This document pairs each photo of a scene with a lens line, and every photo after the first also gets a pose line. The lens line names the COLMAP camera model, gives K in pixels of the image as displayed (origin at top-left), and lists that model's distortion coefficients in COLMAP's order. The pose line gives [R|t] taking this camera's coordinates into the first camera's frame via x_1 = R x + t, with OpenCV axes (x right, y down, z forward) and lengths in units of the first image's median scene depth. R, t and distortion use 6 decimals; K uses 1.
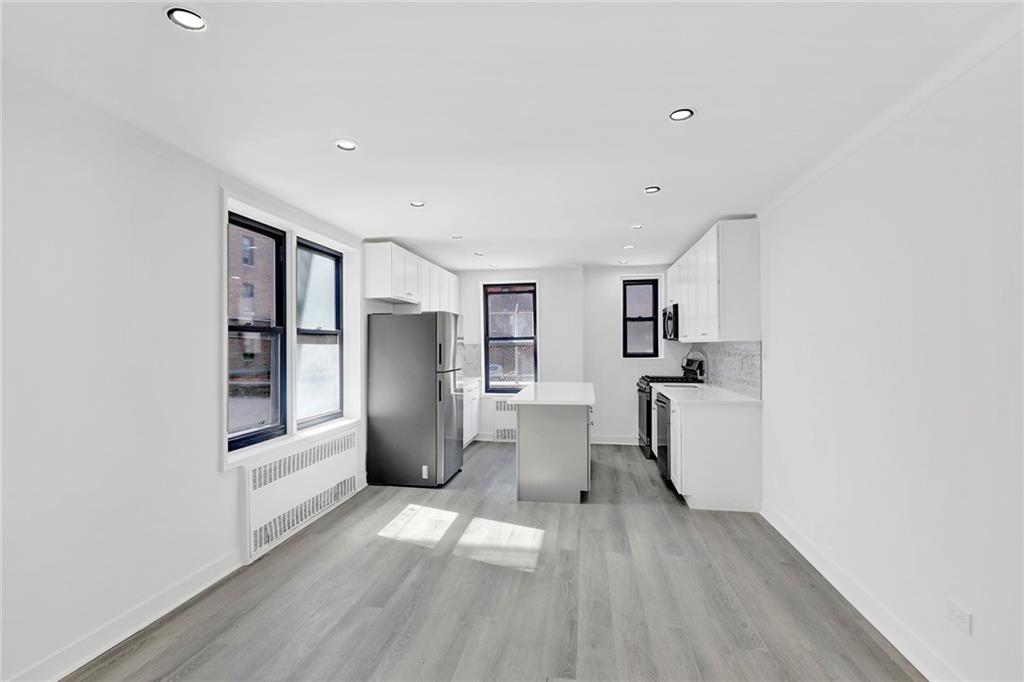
lens RADIAL K [[466.7, 0, 500.5], [0, 466.7, 347.2], [0, 0, 1]] dist [0.002141, -0.005097]
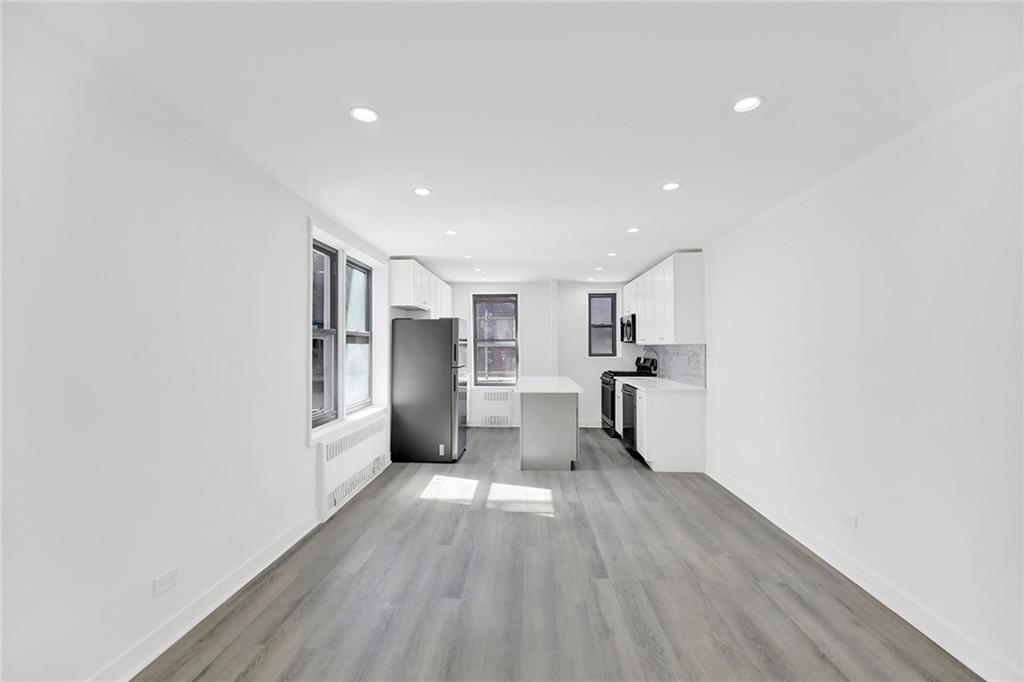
lens RADIAL K [[419.6, 0, 500.6], [0, 419.6, 345.2], [0, 0, 1]] dist [-0.005825, -0.003042]
pose [[0.993325, 0.006009, 0.115194, -0.119798], [-0.005205, 0.999960, -0.007285, 0.001821], [-0.115233, 0.006637, 0.993316, -0.090604]]
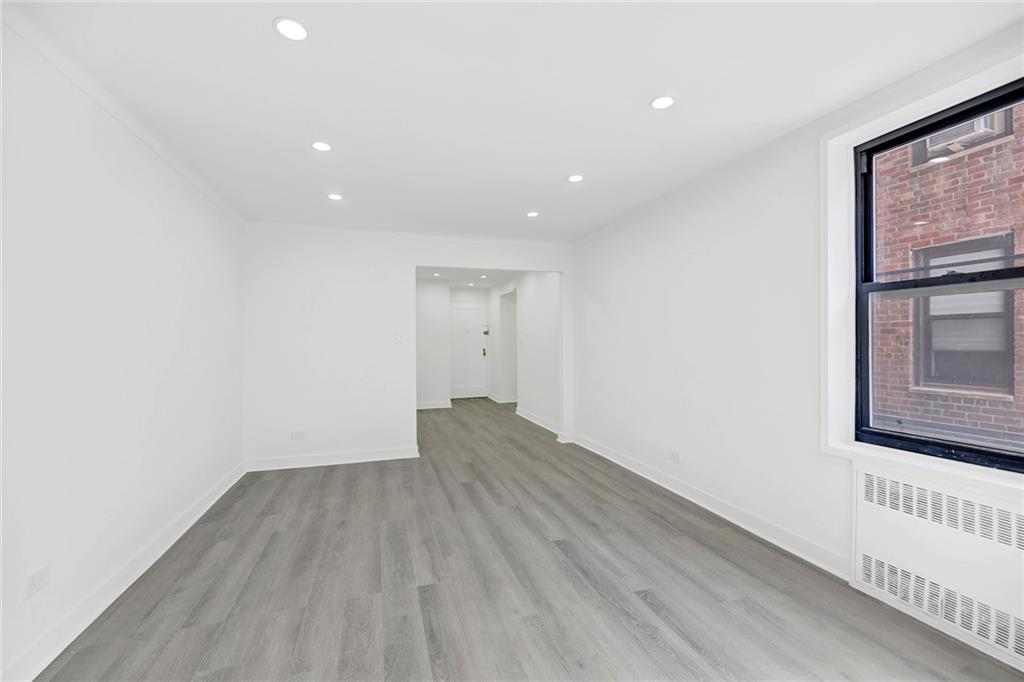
lens RADIAL K [[419.6, 0, 516.4], [0, 419.6, 343.4], [0, 0, 1]] dist [-0.005825, -0.003042]
pose [[-0.873769, 0.016263, -0.486069, 0.169392], [0.012140, 0.999859, 0.011630, 0.022005], [0.486189, 0.004261, -0.873843, 0.772956]]
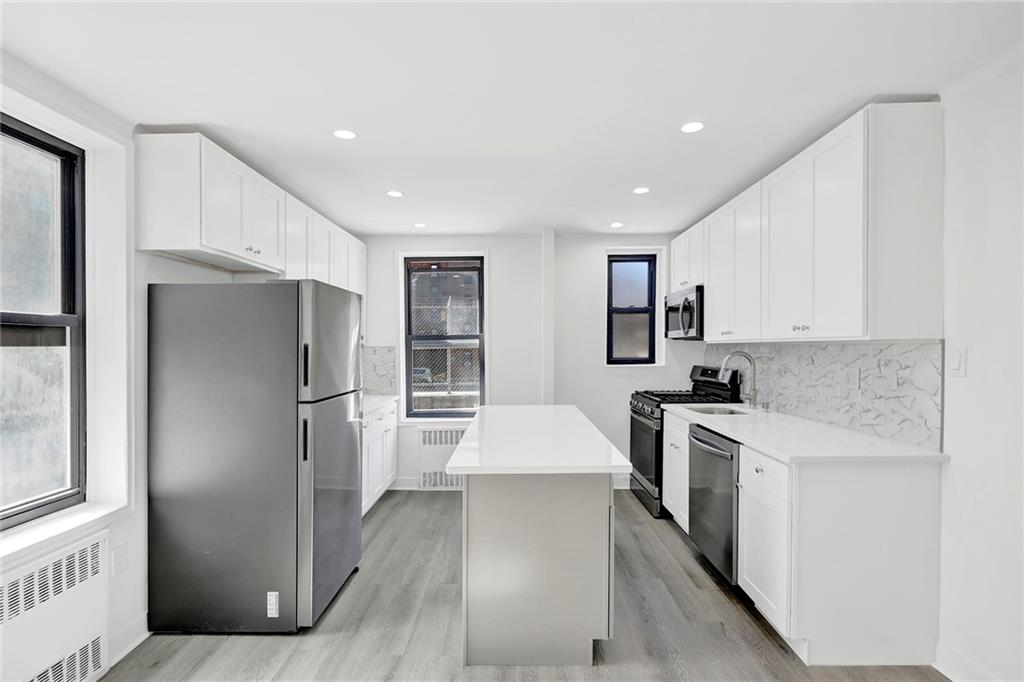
lens RADIAL K [[466.7, 0, 512.6], [0, 466.7, 353.0], [0, 0, 1]] dist [0.002141, -0.005097]
pose [[0.985503, -0.001576, 0.169653, 0.003353], [0.000525, 0.999980, 0.006240, 0.000121], [-0.169659, -0.006060, 0.985484, 0.415474]]
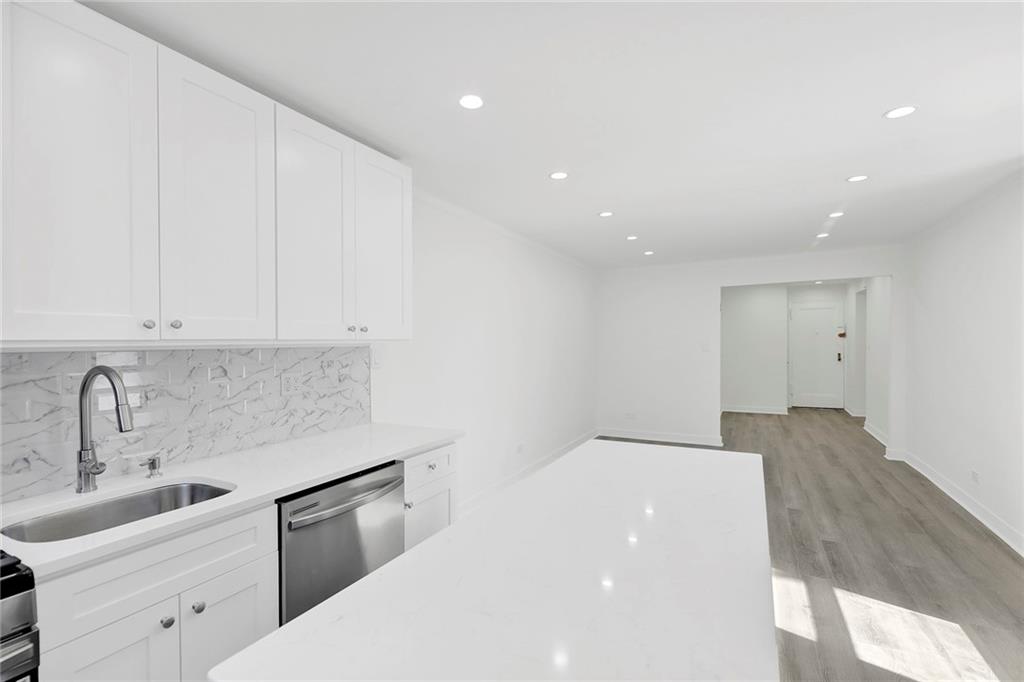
lens RADIAL K [[466.7, 0, 502.3], [0, 466.7, 350.5], [0, 0, 1]] dist [0.002141, -0.005097]
pose [[-0.952903, 0.014244, 0.302939, 0.094391], [0.021042, 0.999594, 0.019186, -0.008041], [-0.302543, 0.024657, -0.952817, 1.196251]]
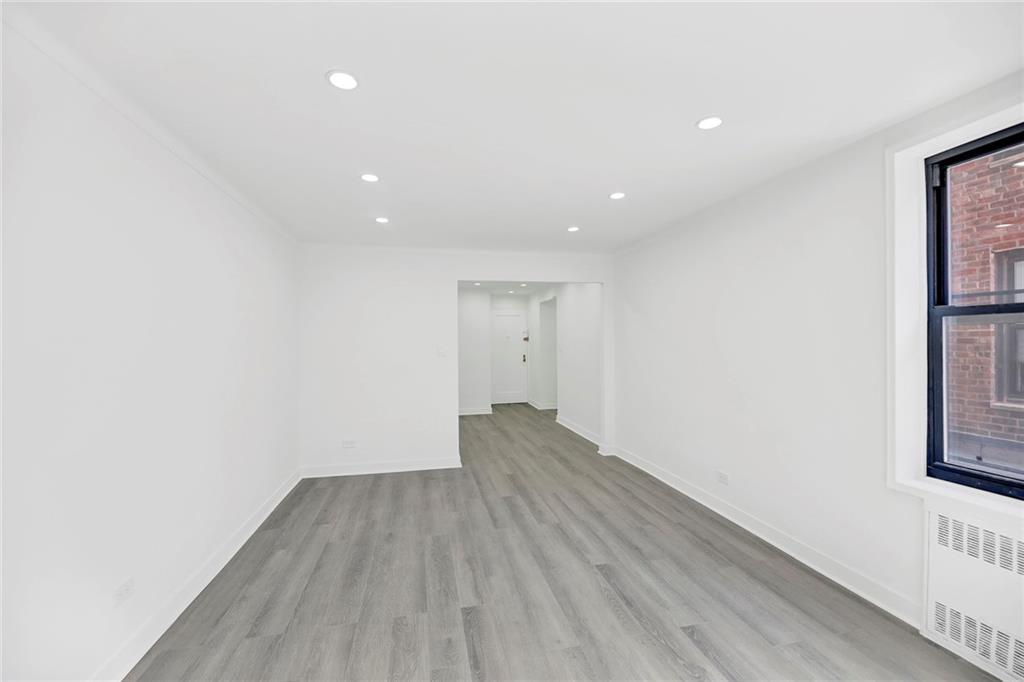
lens RADIAL K [[419.6, 0, 514.0], [0, 419.6, 341.8], [0, 0, 1]] dist [-0.005825, -0.003042]
pose [[-0.917698, 0.016072, -0.396953, 0.172361], [0.014199, 0.999870, 0.007657, -0.005320], [0.397024, 0.001391, -0.917807, 0.774014]]
